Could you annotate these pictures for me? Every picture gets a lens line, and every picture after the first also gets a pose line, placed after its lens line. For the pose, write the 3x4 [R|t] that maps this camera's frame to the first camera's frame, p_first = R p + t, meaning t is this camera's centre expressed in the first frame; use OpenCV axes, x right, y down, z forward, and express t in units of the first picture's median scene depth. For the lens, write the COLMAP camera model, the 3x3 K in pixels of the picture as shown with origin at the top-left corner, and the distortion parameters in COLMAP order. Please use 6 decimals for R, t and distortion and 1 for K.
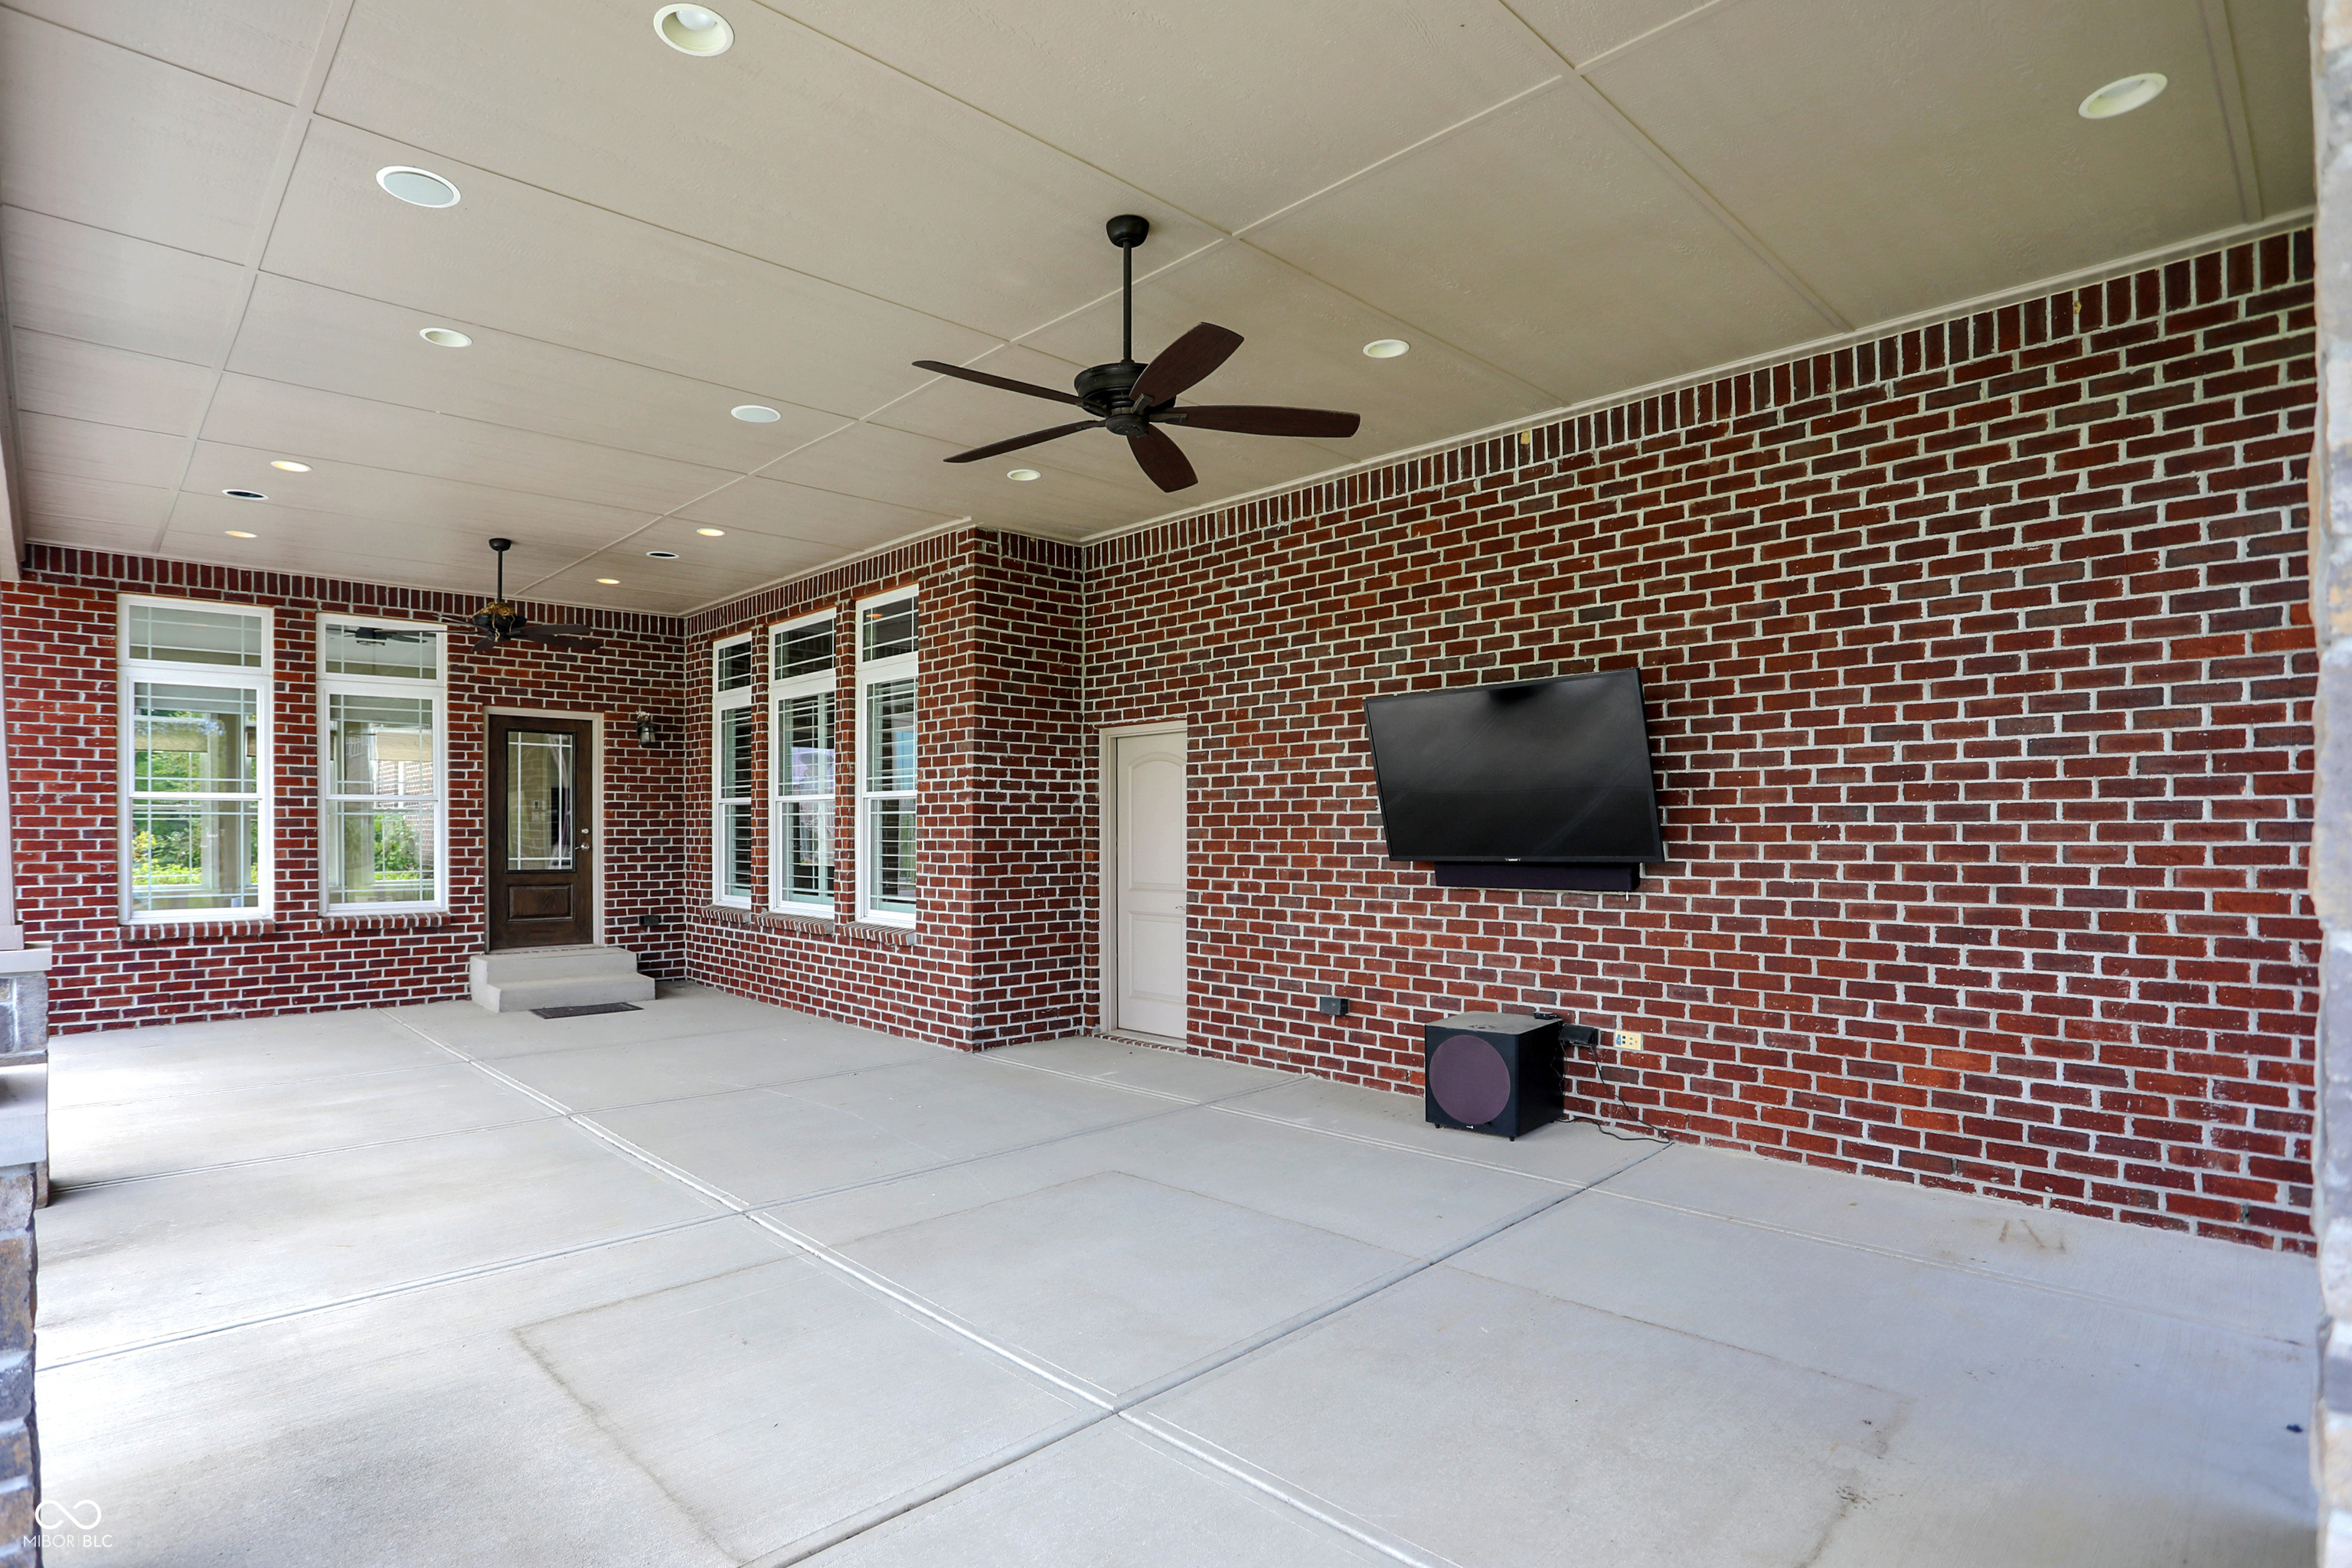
lens RADIAL K [[1258.8, 0, 1148.9], [0, 1258.8, 836.2], [0, 0, 1]] dist [-0.003419, 0.000540]
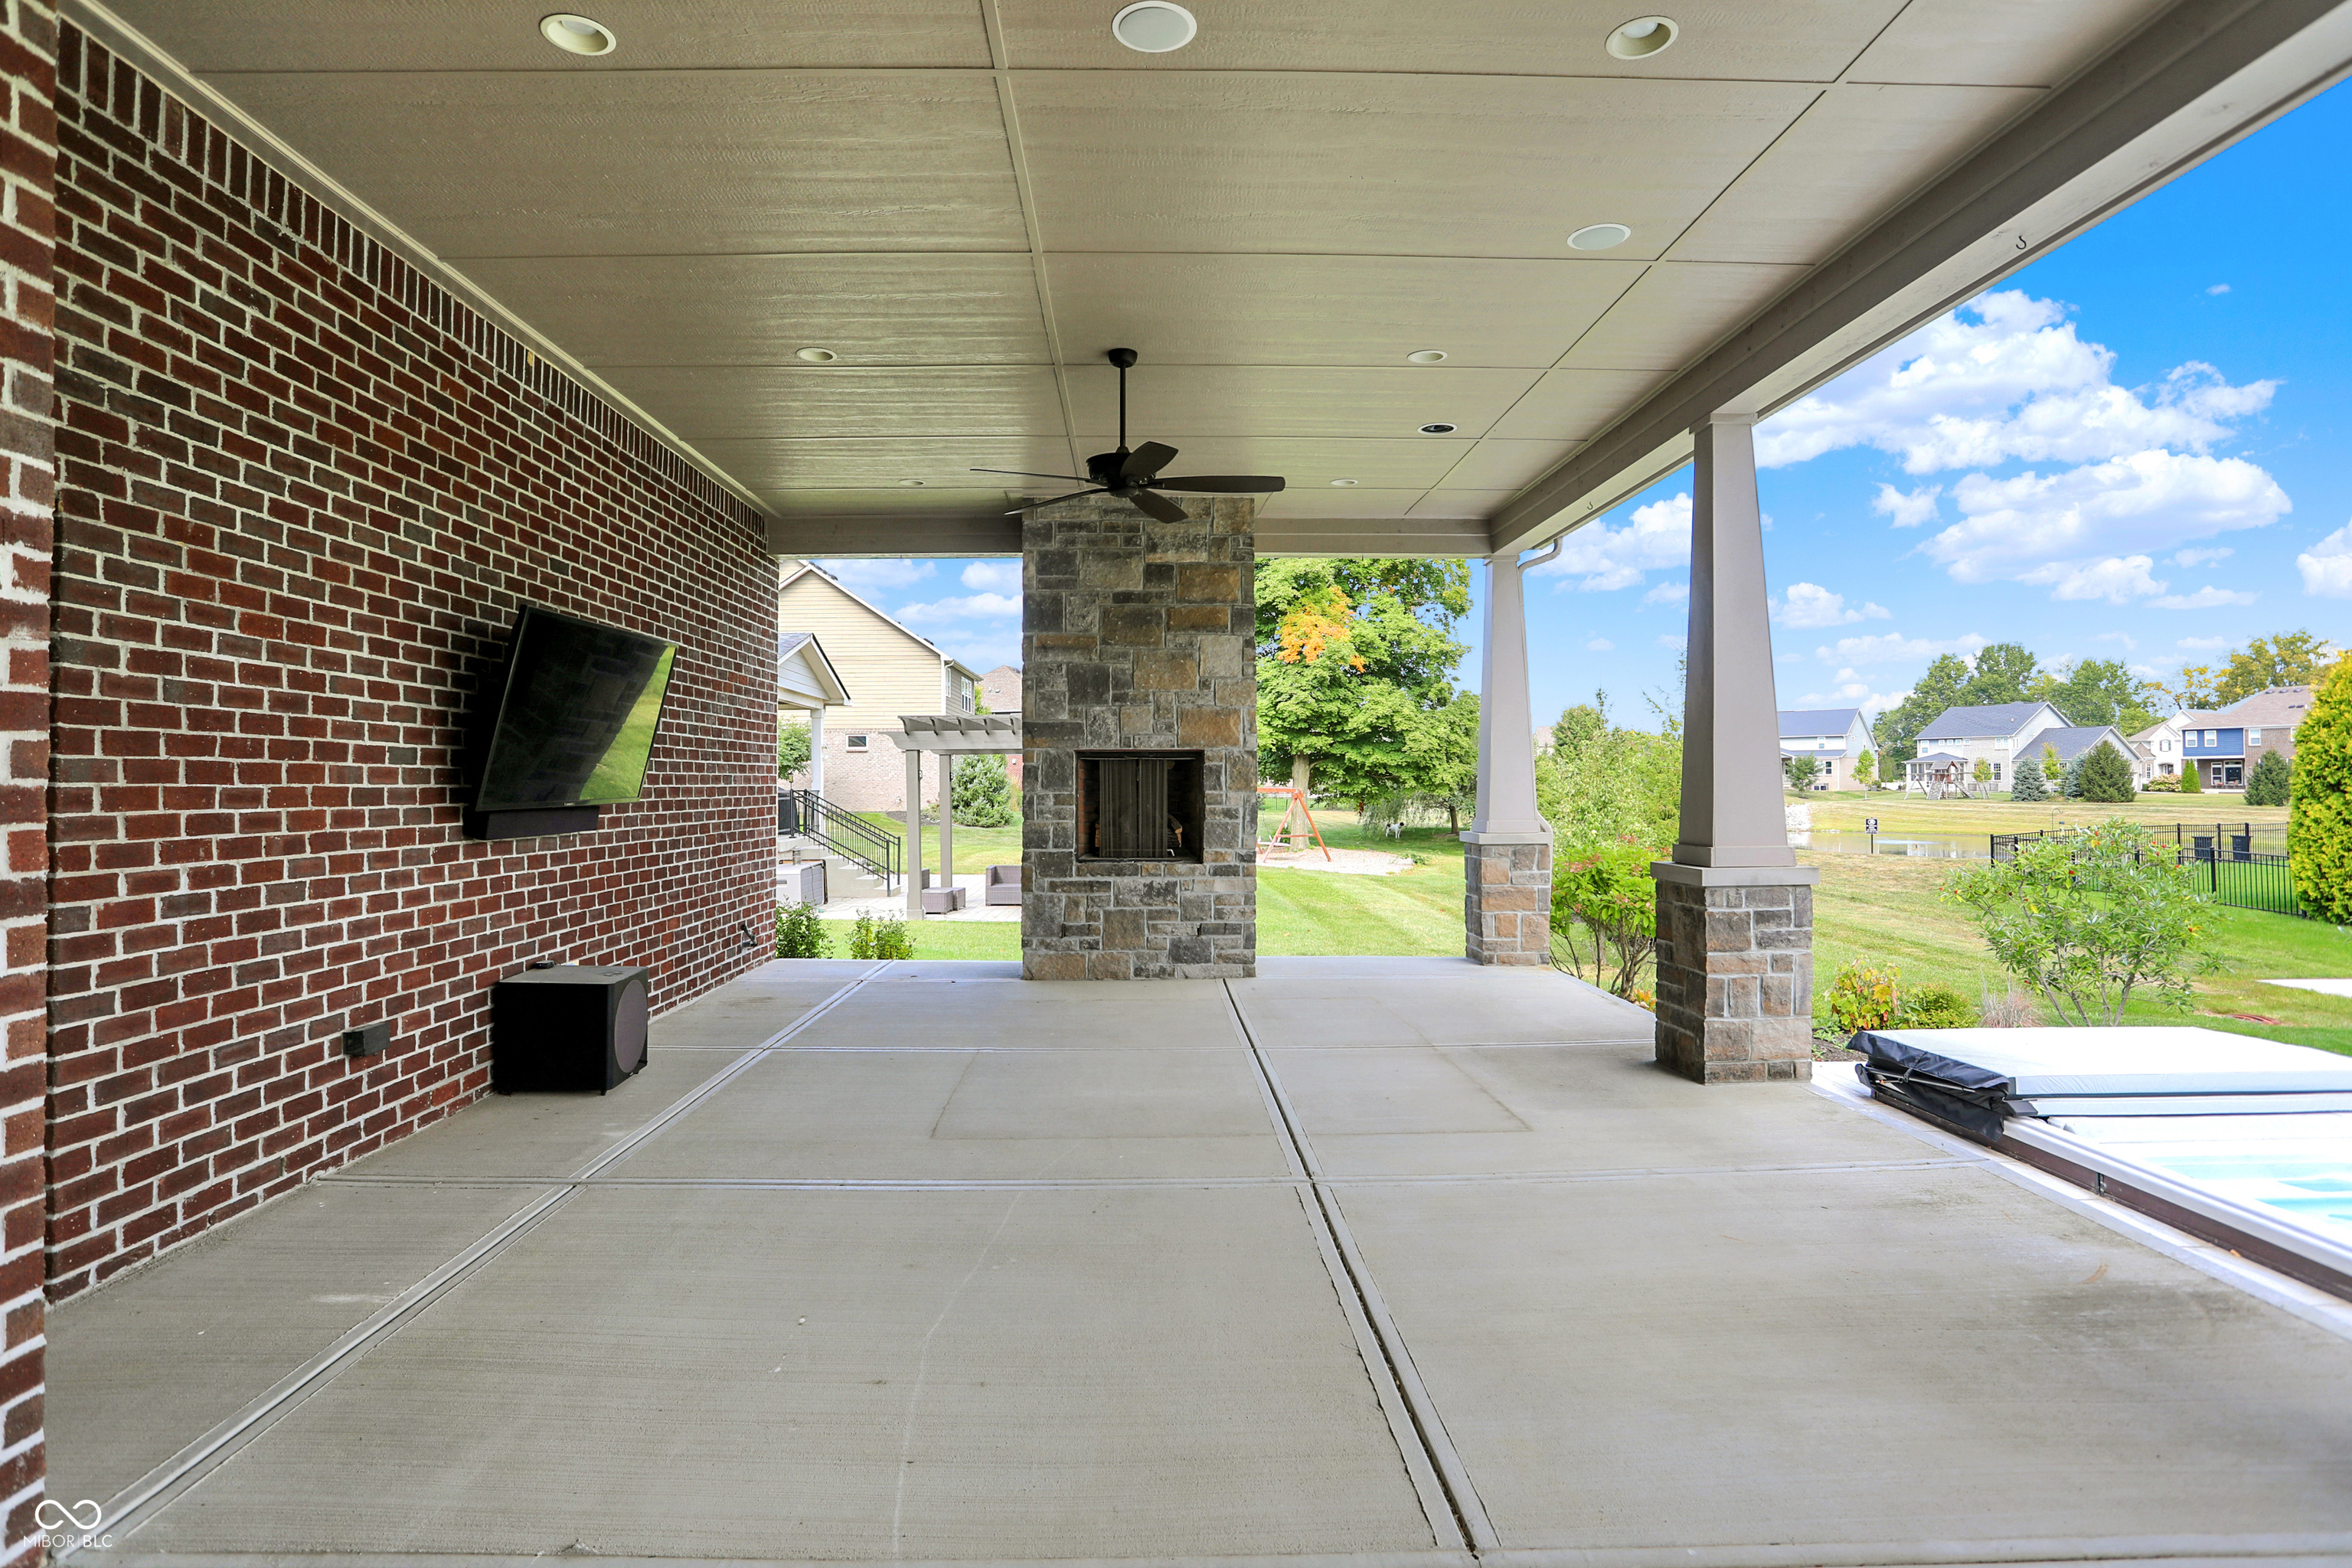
lens RADIAL K [[1258.8, 0, 1172.1], [0, 1258.8, 755.8], [0, 0, 1]] dist [-0.003419, 0.000540]
pose [[-0.752648, 0.021077, 0.658086, -0.555314], [0.008623, 0.999717, -0.022156, 0.005872], [-0.658367, -0.011001, -0.752617, 1.137357]]
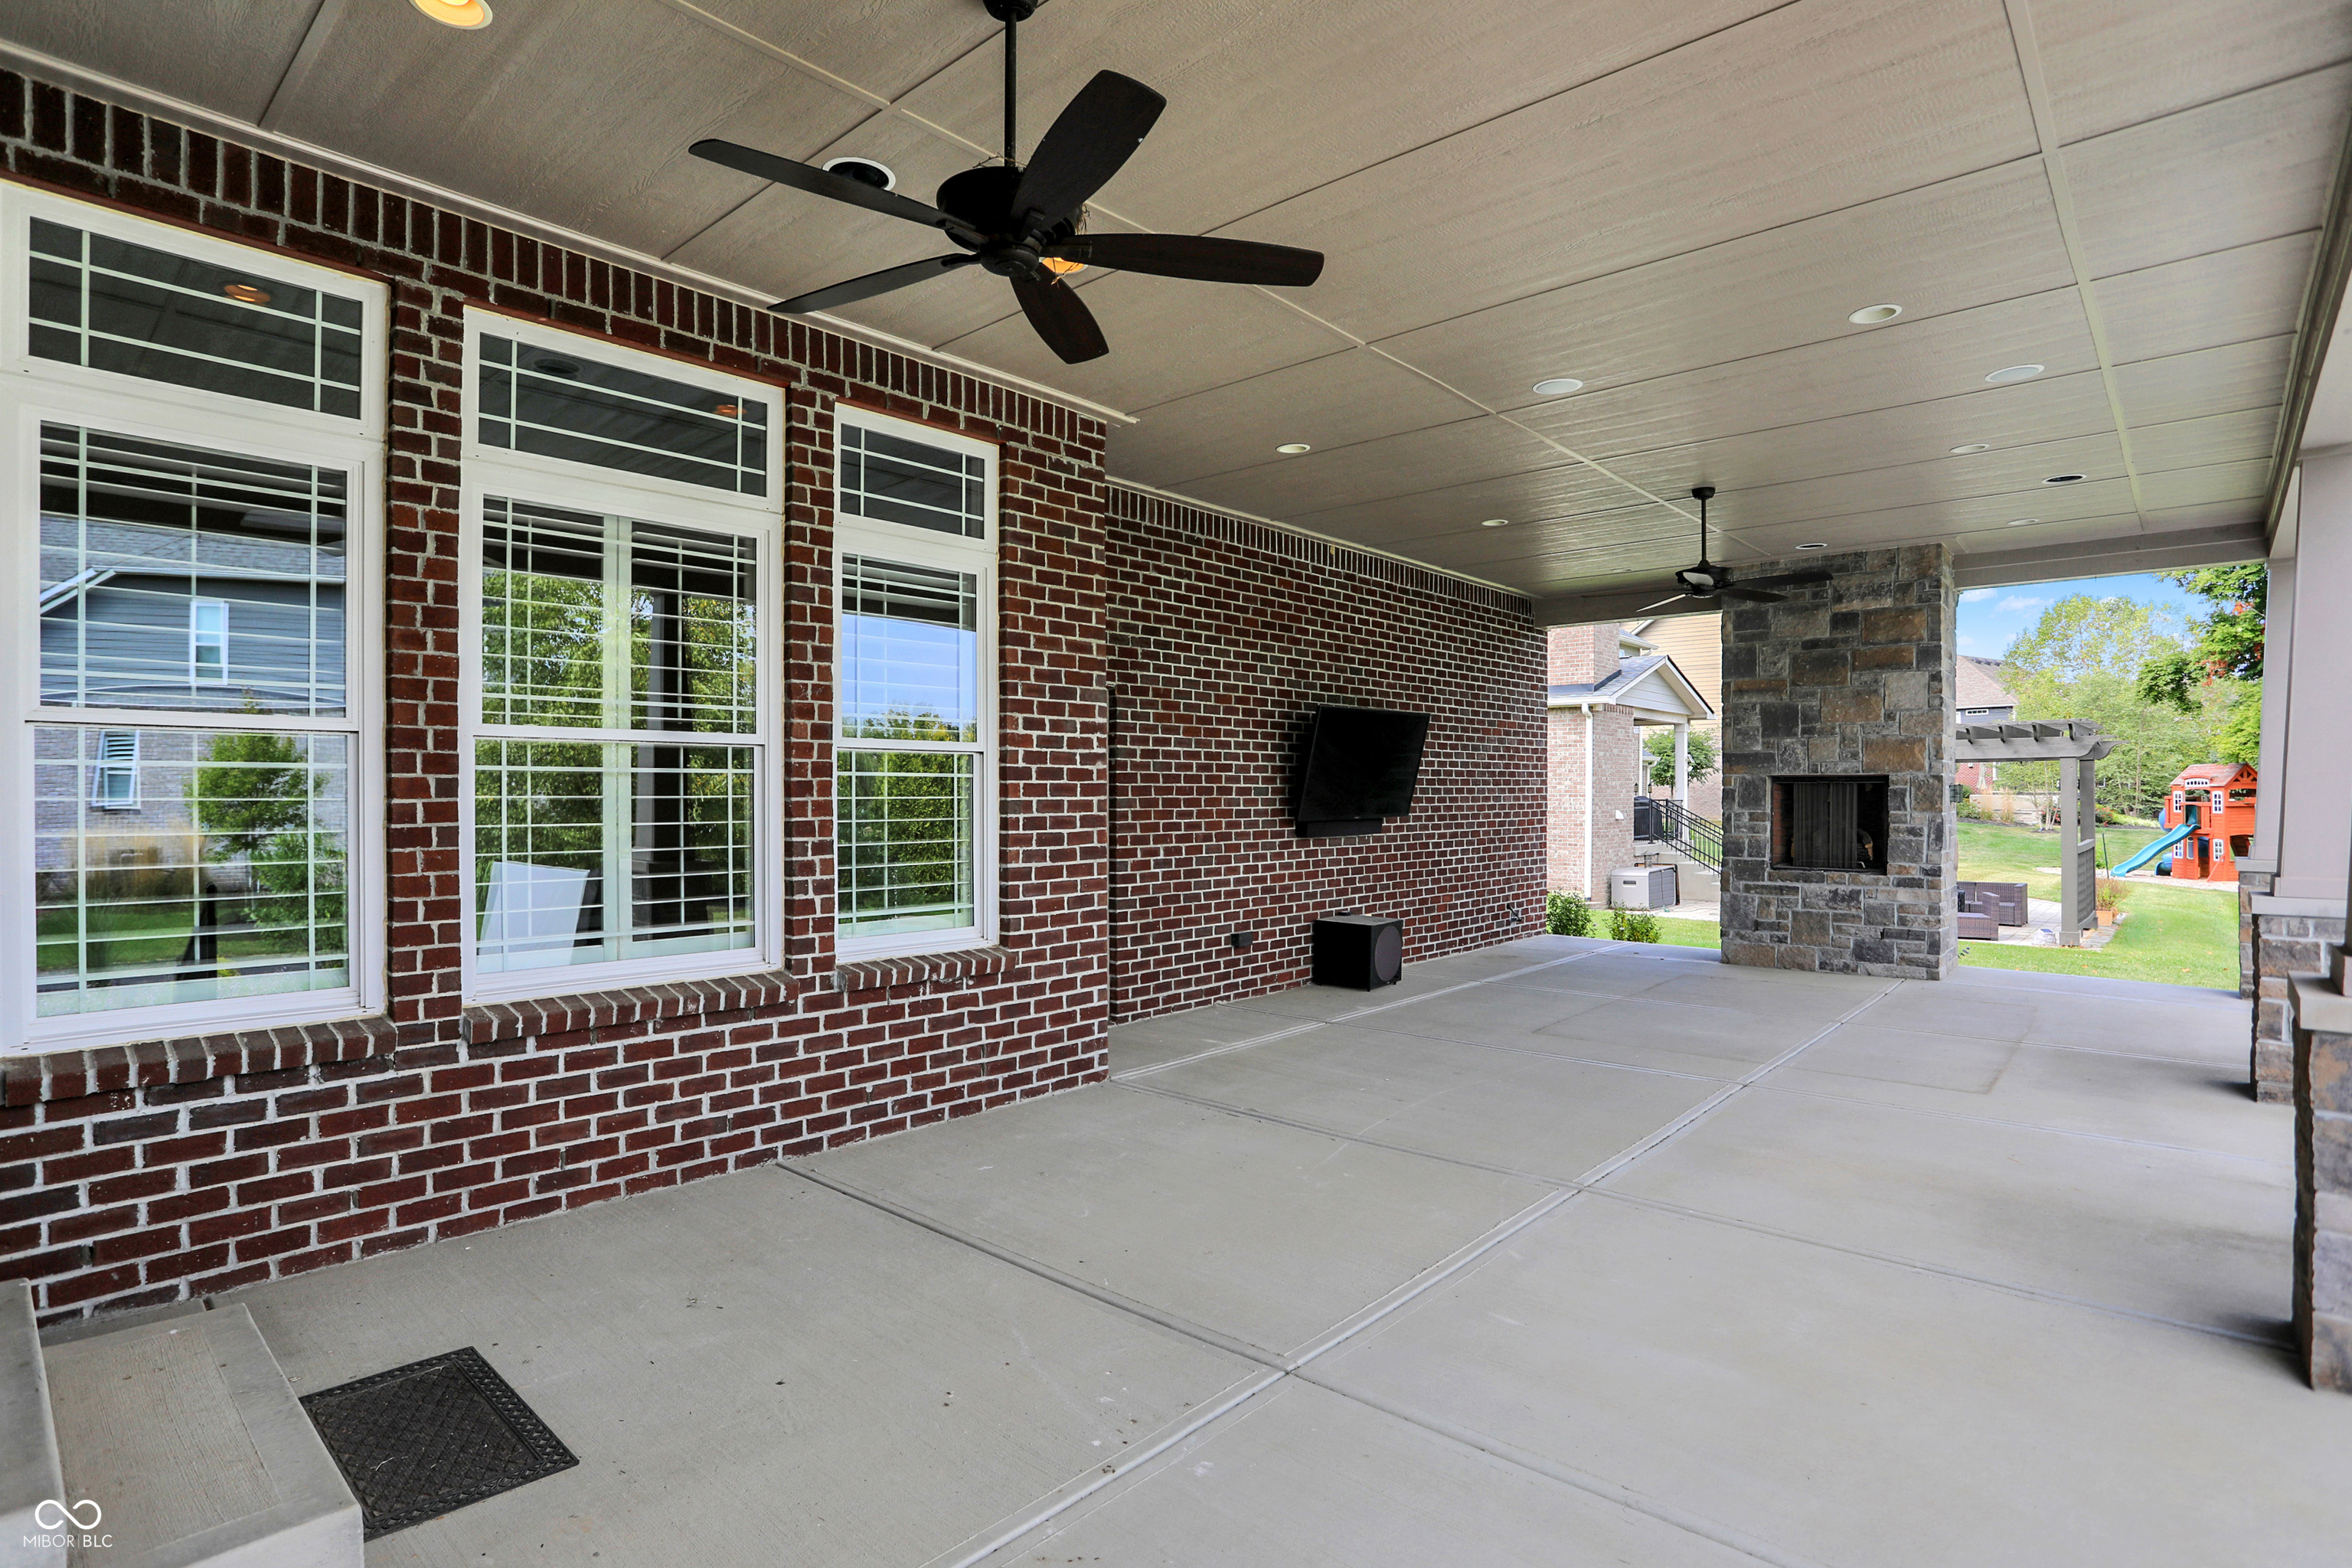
lens RADIAL K [[1258.8, 0, 1154.5], [0, 1258.8, 780.3], [0, 0, 1]] dist [-0.003419, 0.000540]
pose [[-0.117338, 0.012779, 0.993010, -1.018494], [0.006880, 0.999904, -0.012055, -0.008693], [-0.993068, 0.005417, -0.117415, 1.154175]]
